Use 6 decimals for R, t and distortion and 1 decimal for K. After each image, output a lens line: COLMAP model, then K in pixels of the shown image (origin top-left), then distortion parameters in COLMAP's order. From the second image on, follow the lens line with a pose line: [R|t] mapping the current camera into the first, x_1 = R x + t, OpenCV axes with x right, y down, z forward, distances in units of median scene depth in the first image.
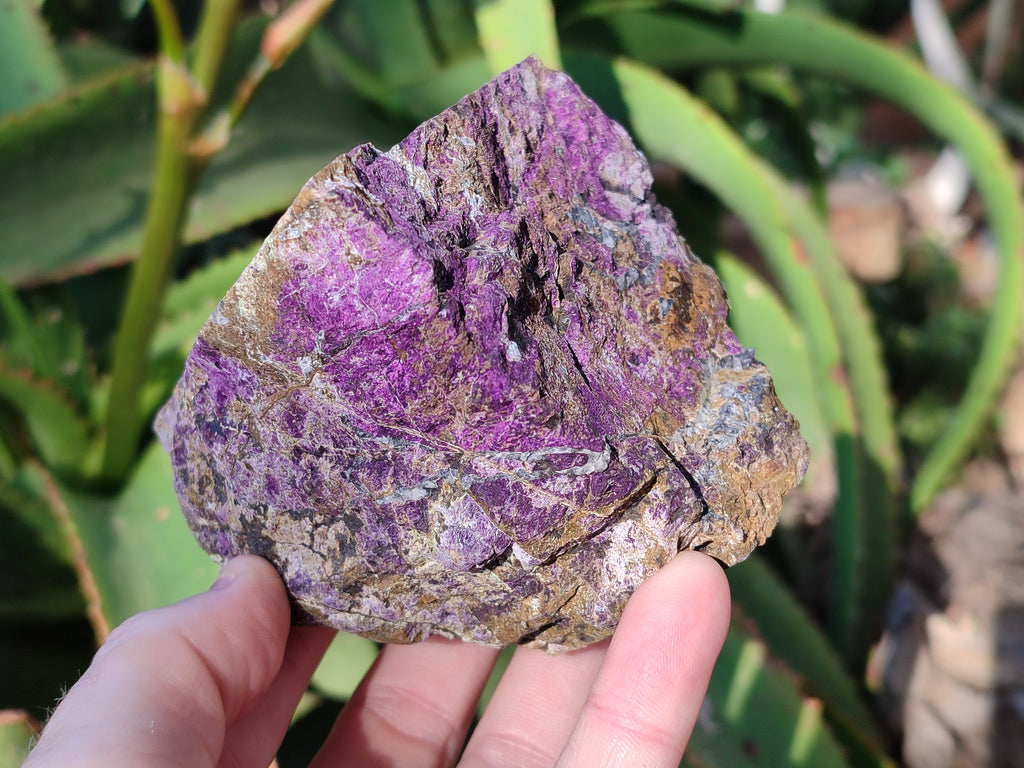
lens RADIAL K [[1523.3, 0, 505.8], [0, 1523.3, 384.1], [0, 0, 1]] dist [0.333834, -2.272575]
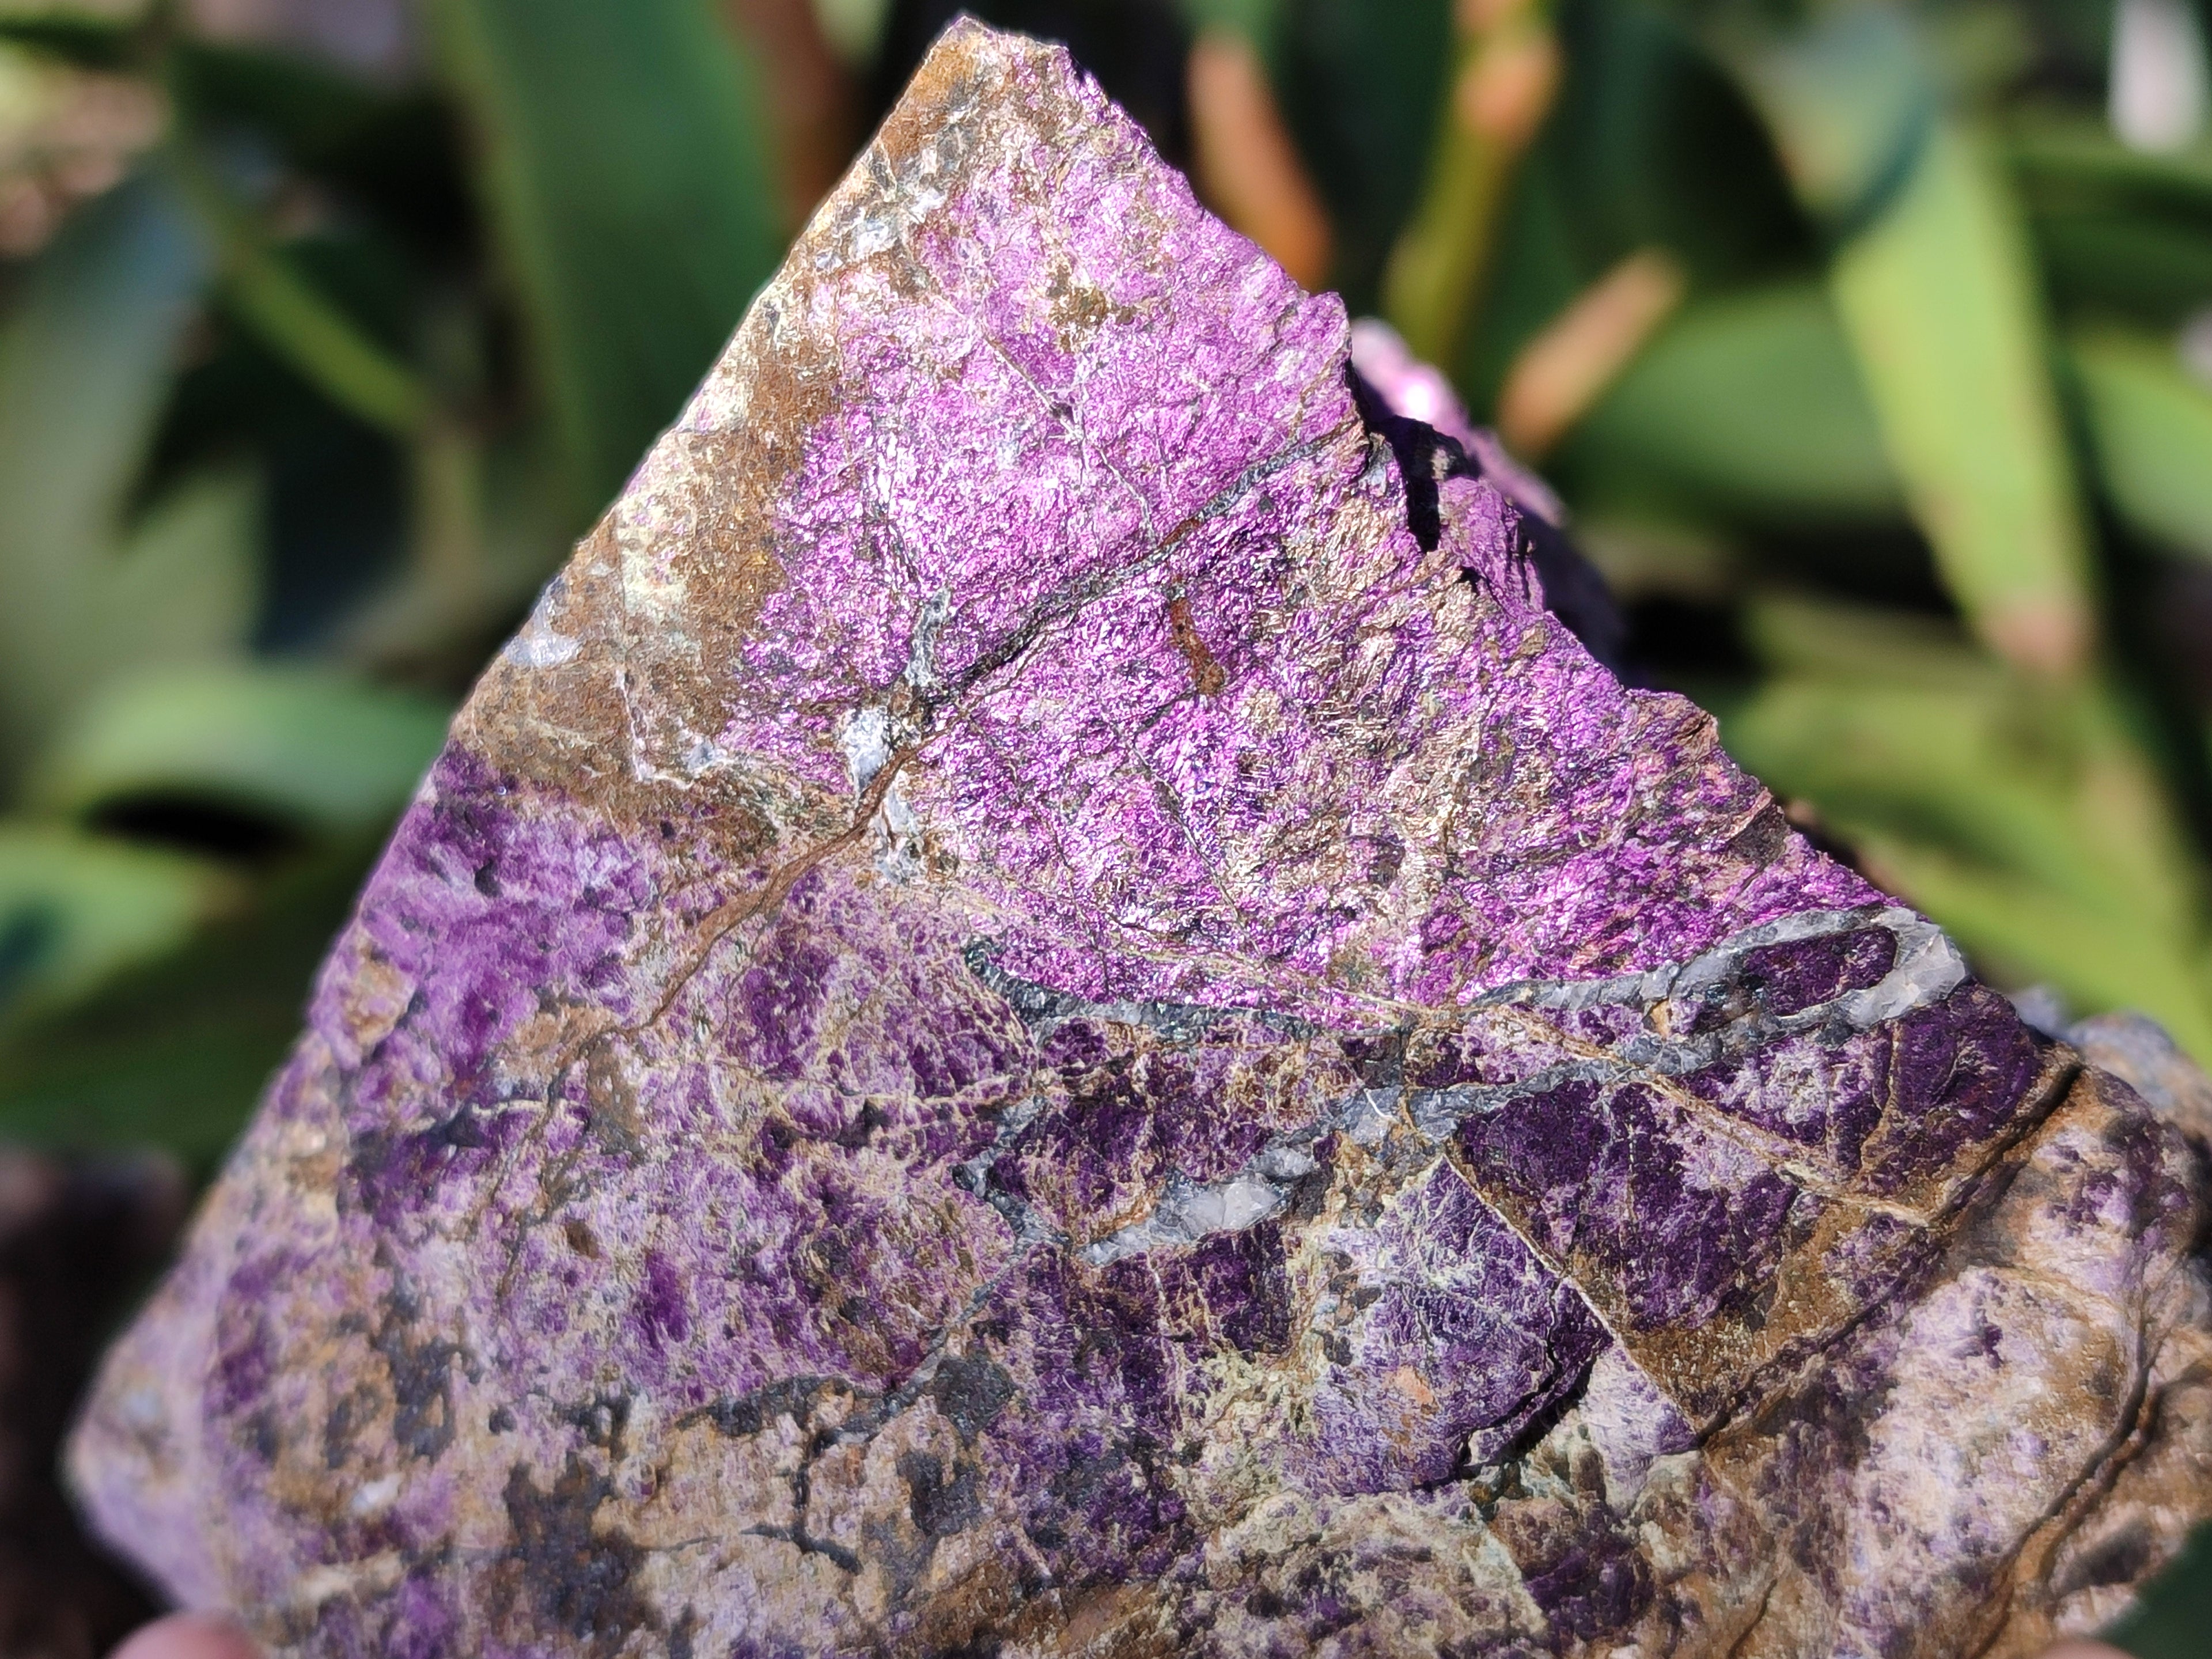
lens RADIAL K [[3290.6, 0, 1092.6], [0, 3290.6, 829.8], [0, 0, 1]] dist [0.333834, -2.272575]
pose [[0.980718, 0.013425, 0.194965, -0.203467], [0.072405, 0.901678, -0.426303, 0.265510], [-0.181519, 0.432200, 0.883320, 0.425871]]
